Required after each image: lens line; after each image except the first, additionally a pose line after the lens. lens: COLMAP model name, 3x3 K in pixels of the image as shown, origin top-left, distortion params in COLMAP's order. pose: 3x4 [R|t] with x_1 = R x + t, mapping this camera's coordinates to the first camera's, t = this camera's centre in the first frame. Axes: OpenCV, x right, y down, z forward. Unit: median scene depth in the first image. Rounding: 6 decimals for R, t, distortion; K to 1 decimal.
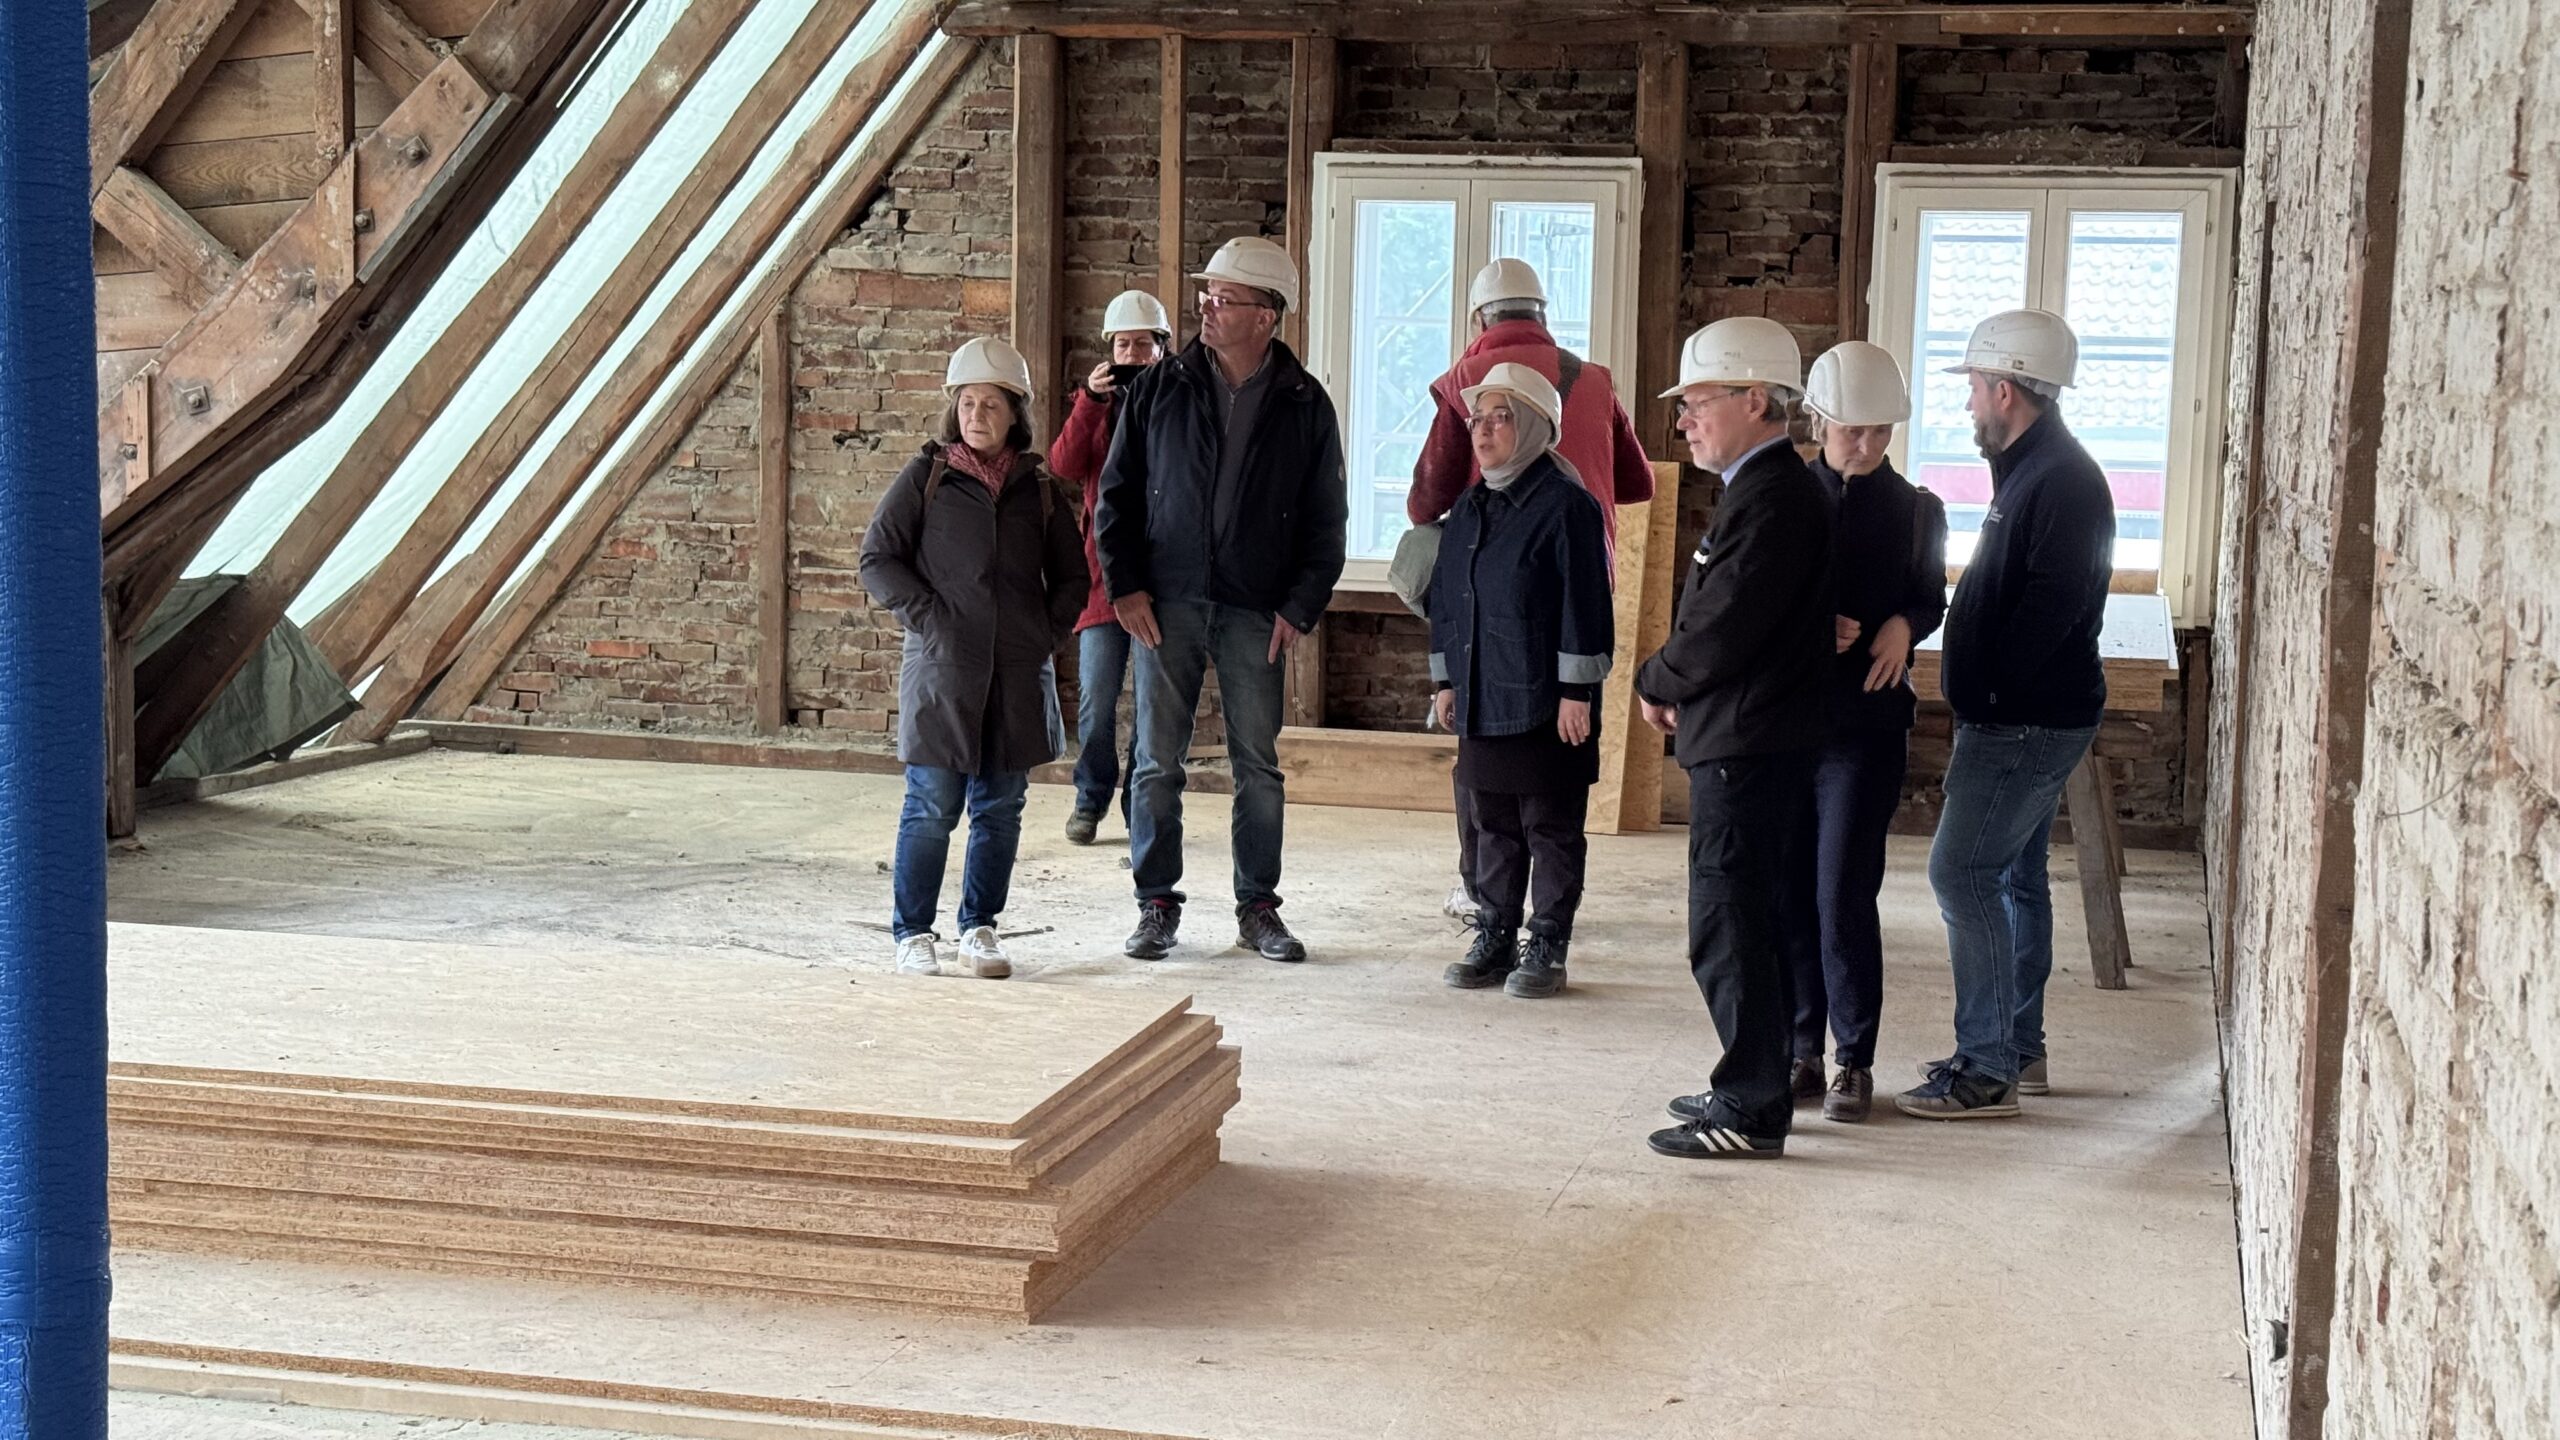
lens RADIAL K [[3543.8, 0, 1362.3], [0, 3543.8, 646.4], [0, 0, 1]] dist [0.085516, 0.000000]
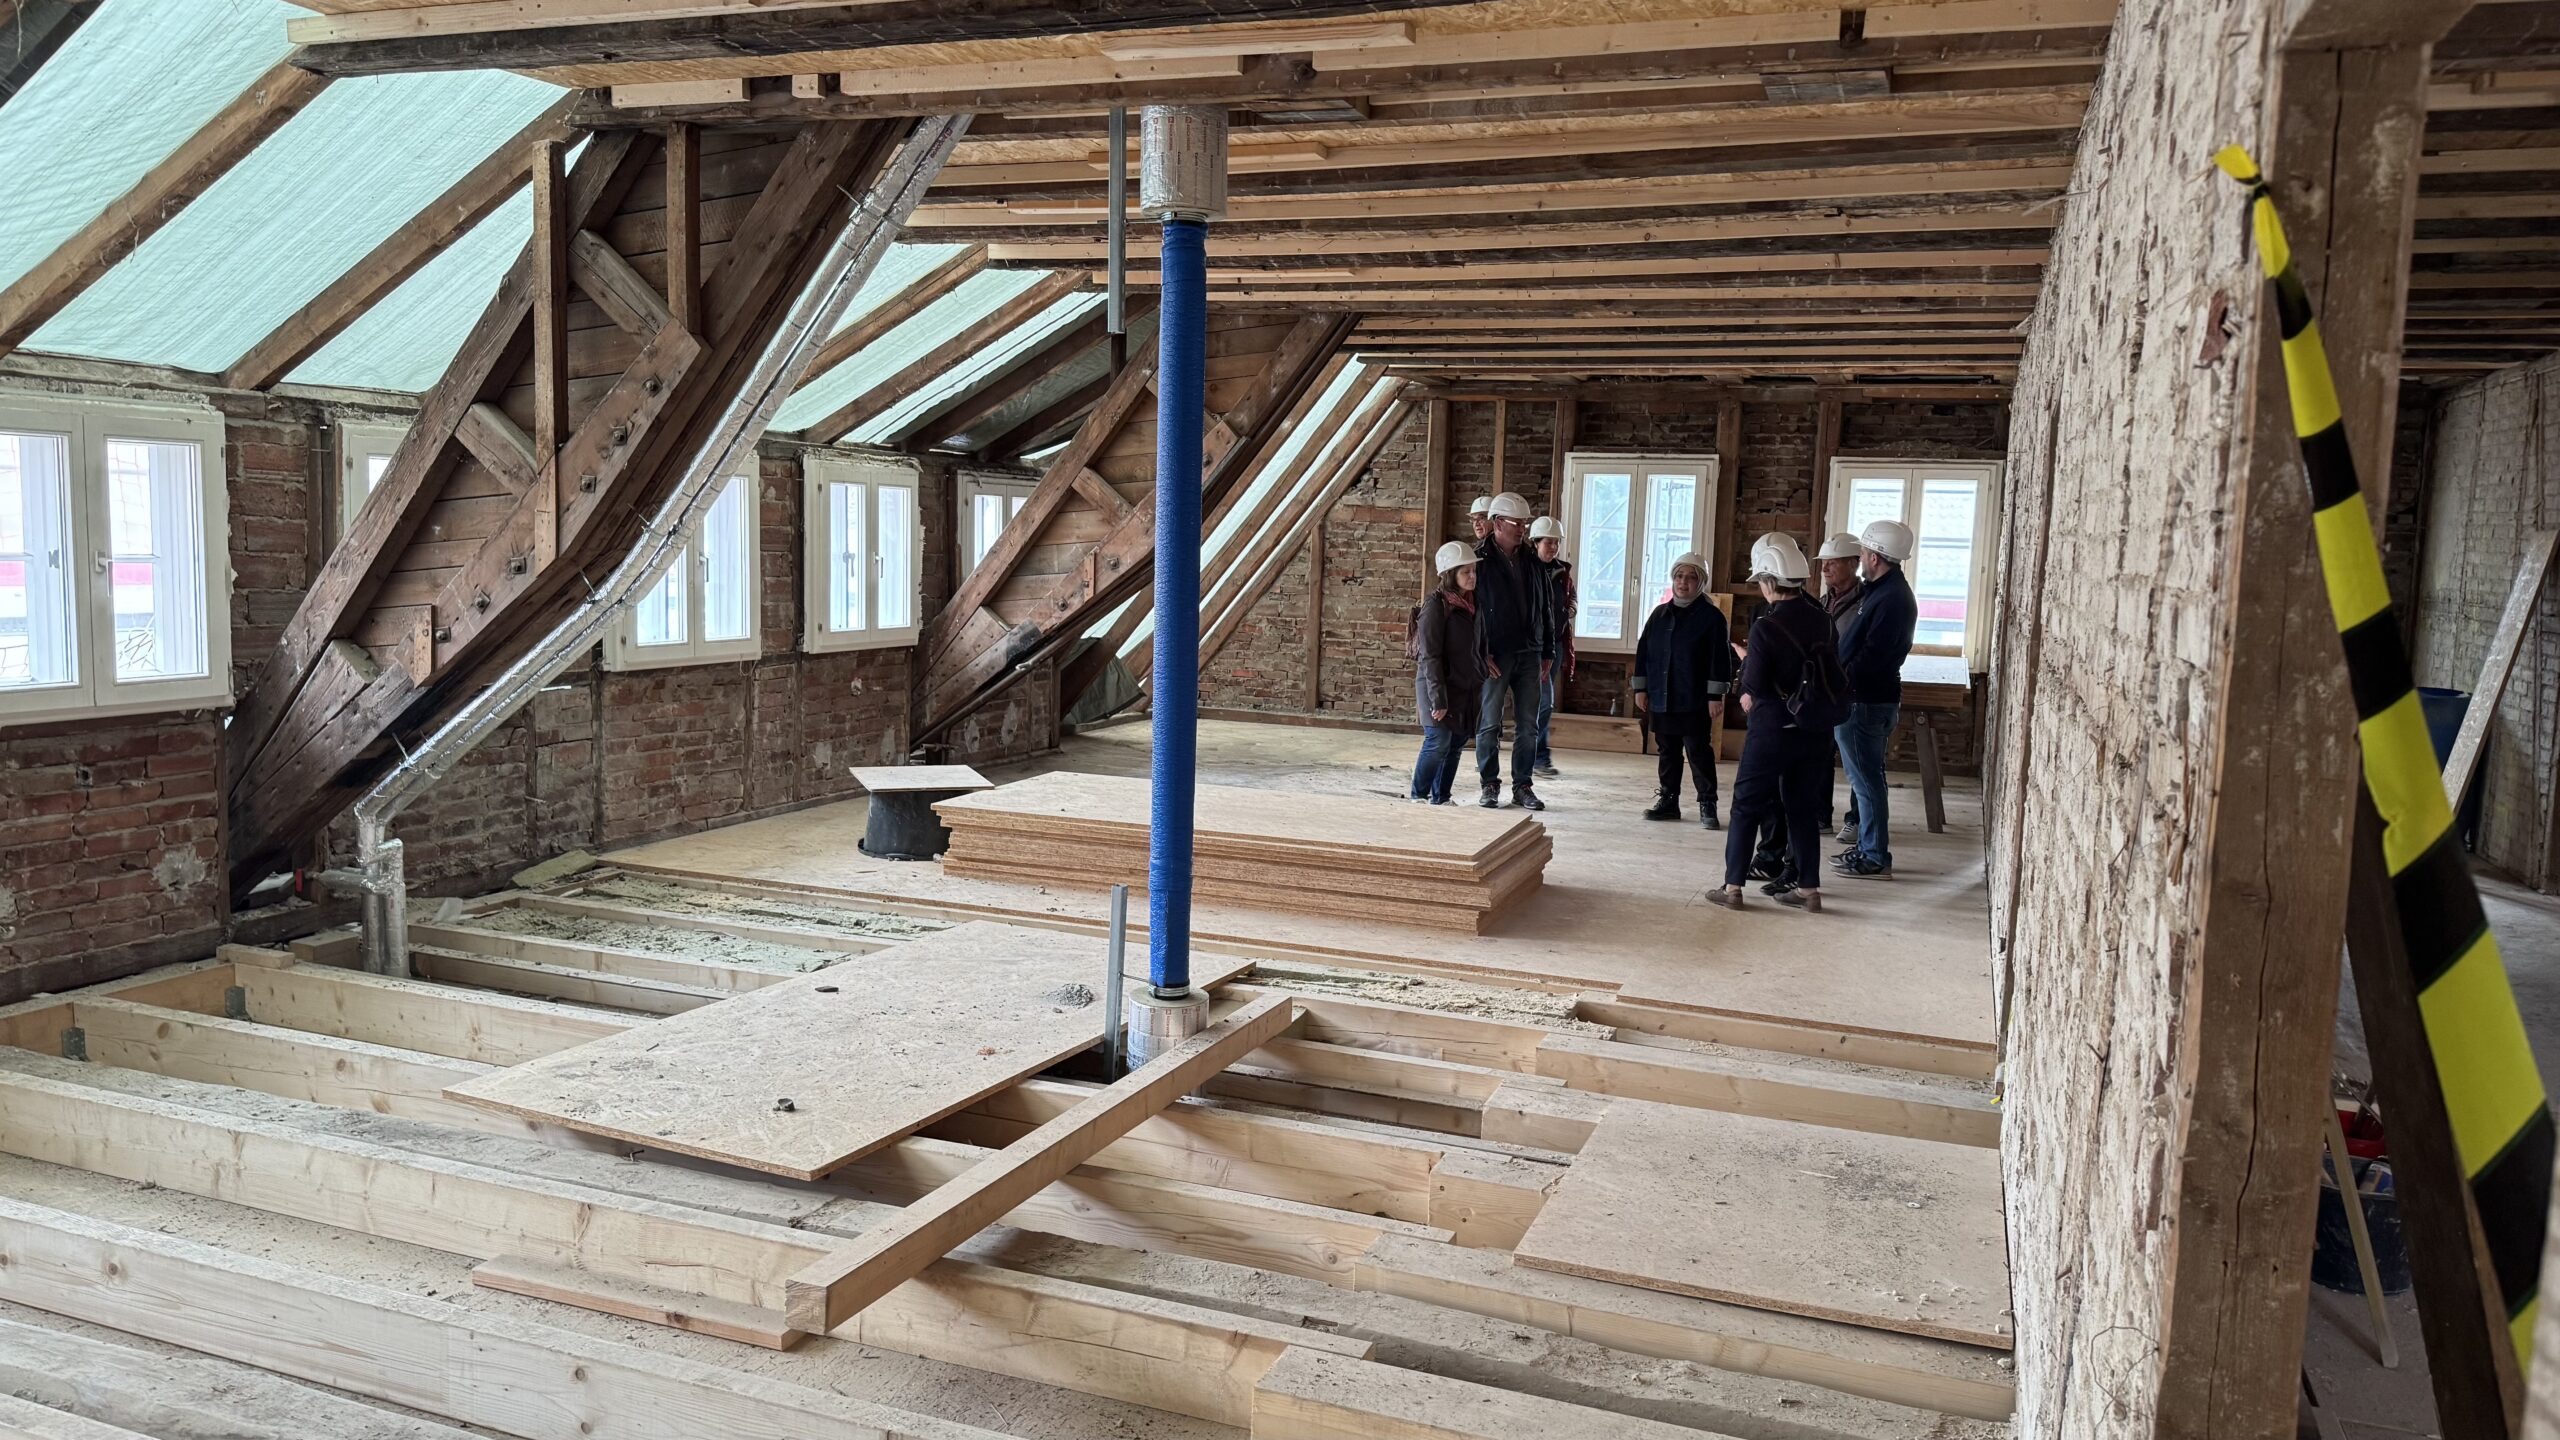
lens RADIAL K [[1788.2, 0, 1279.9], [0, 1788.2, 706.2], [0, 0, 1]] dist [0.071466, -0.097705]
pose [[0.989650, 0.018012, -0.142370, -0.029056], [-0.016404, 0.999788, 0.012463, 0.008320], [0.142564, -0.009999, 0.989735, -0.138701]]
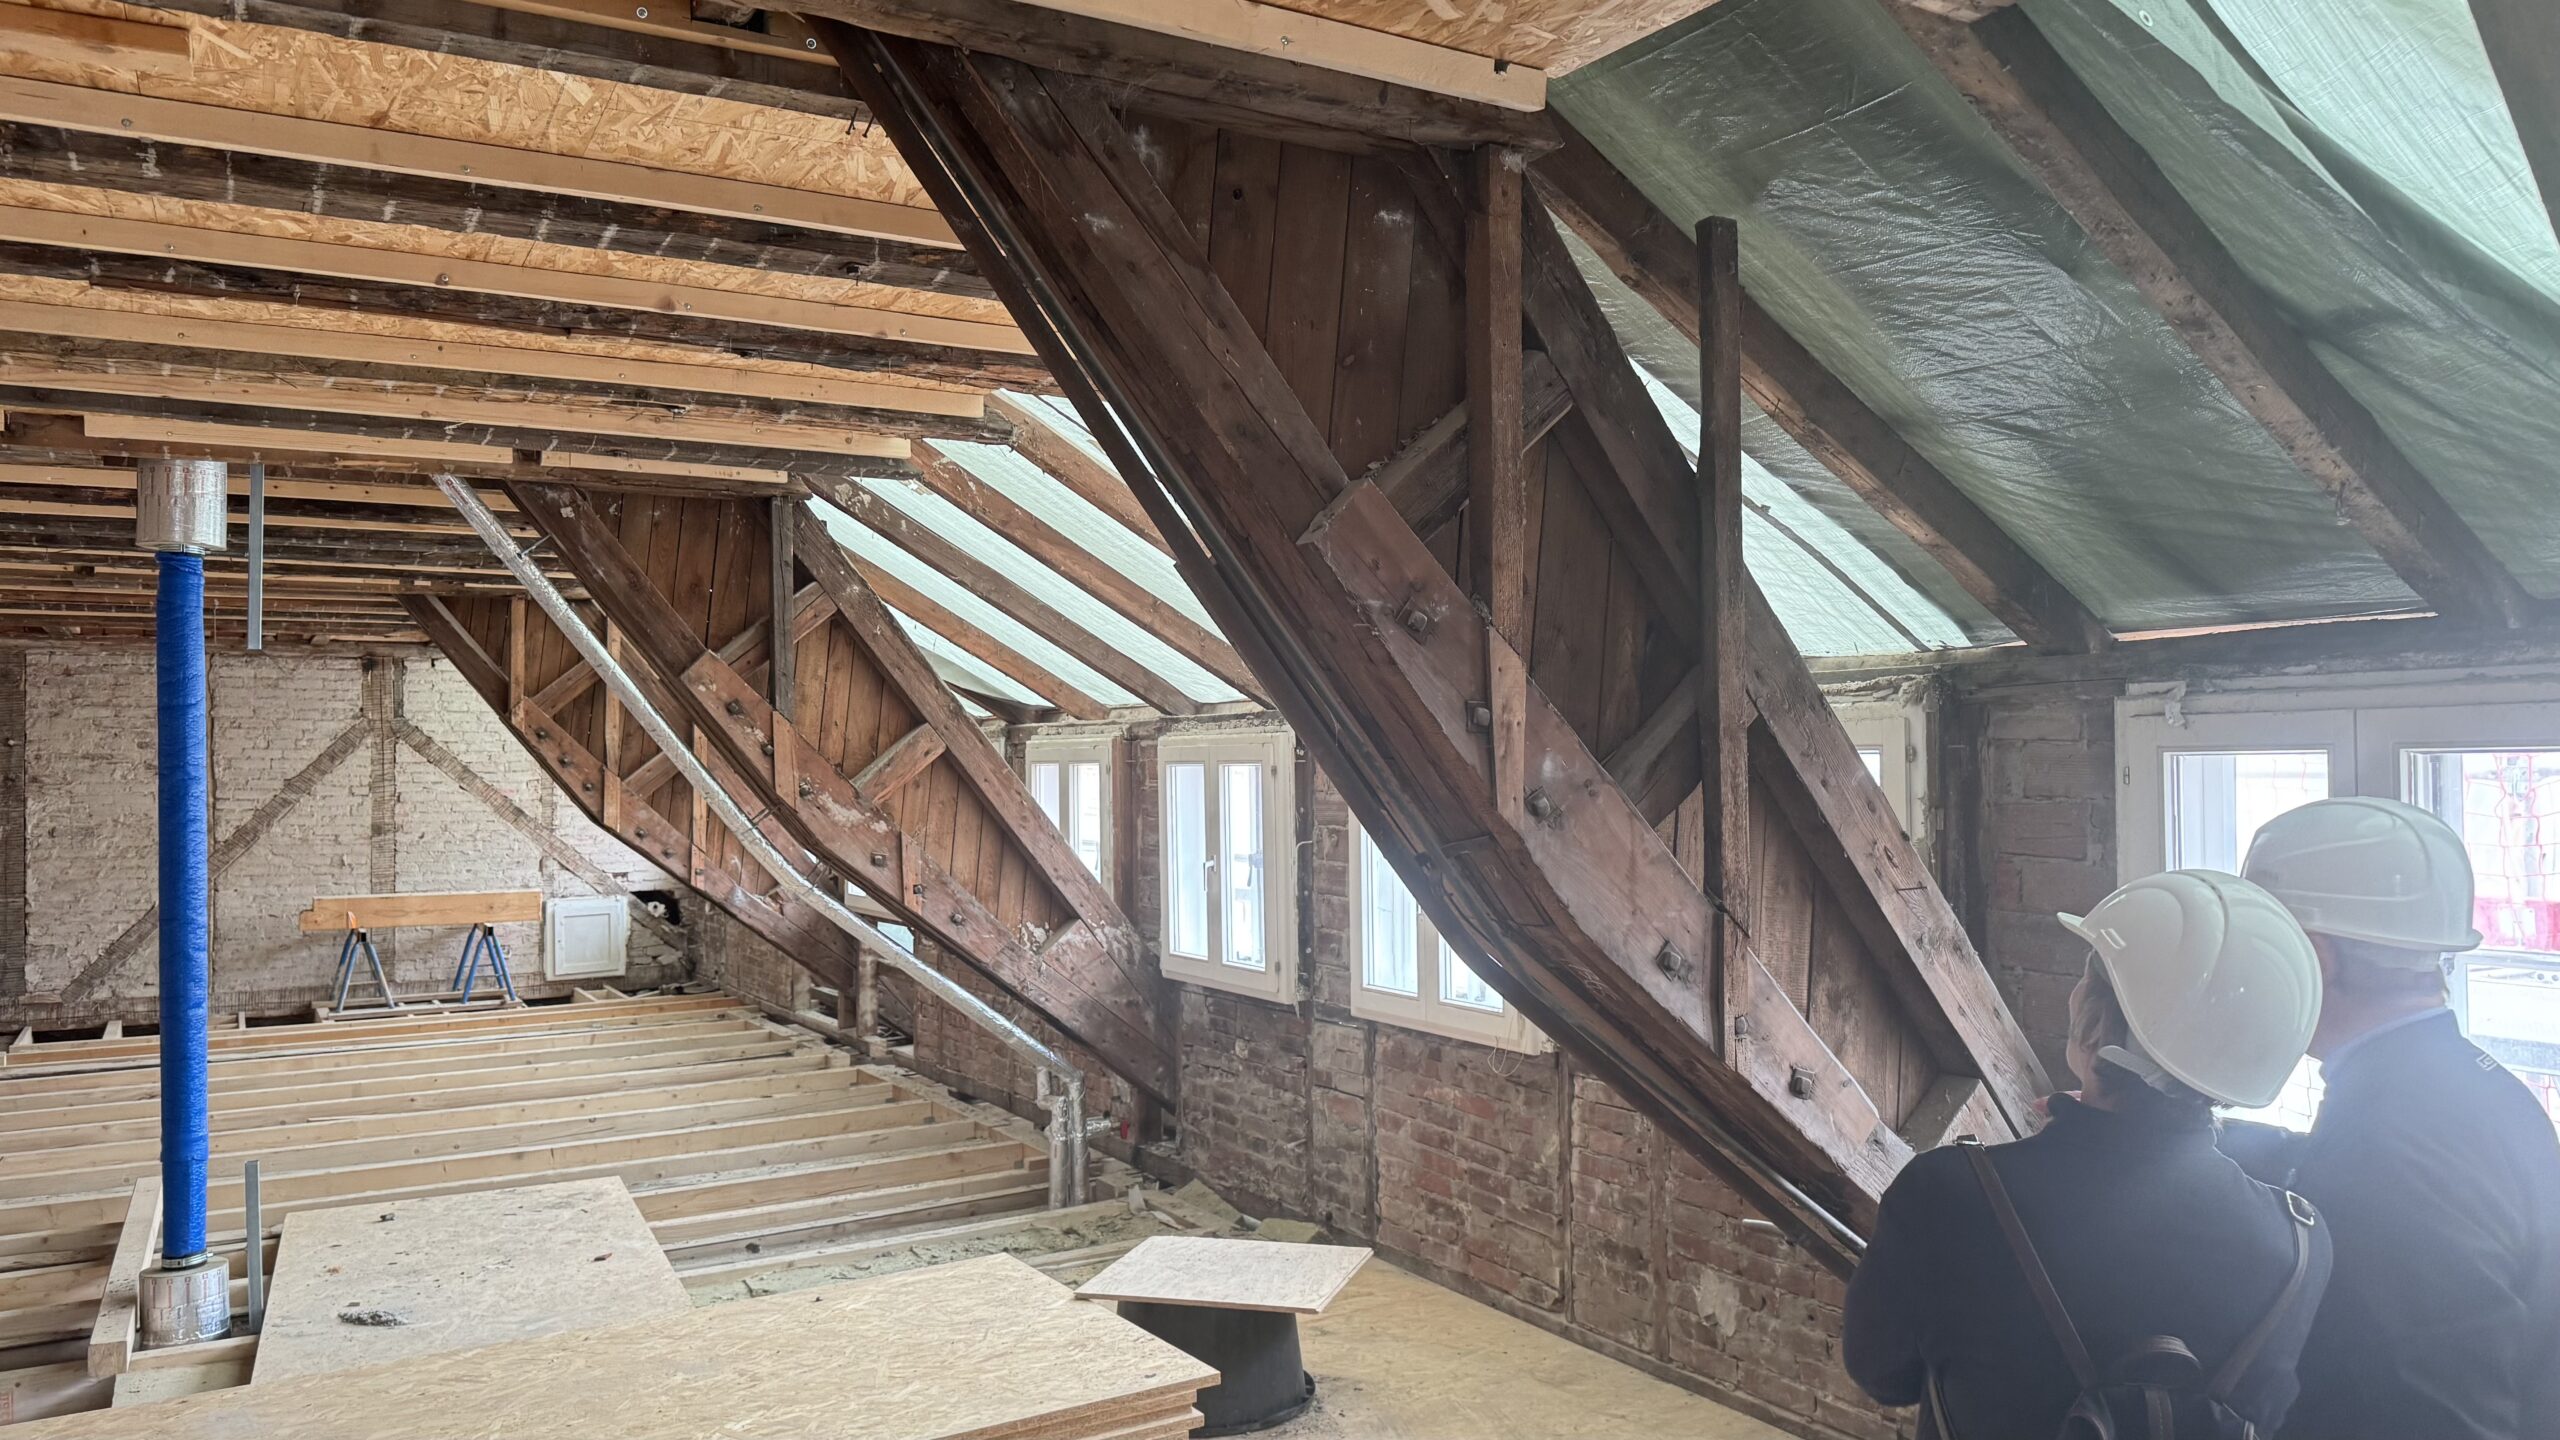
lens RADIAL K [[1788.2, 0, 1268.1], [0, 1788.2, 717.3], [0, 0, 1]] dist [0.071466, -0.097705]
pose [[-0.734844, -0.035728, -0.677294, 0.007109], [-0.062883, 0.997899, 0.015586, -0.108515], [0.675314, 0.054043, -0.735547, 1.110812]]
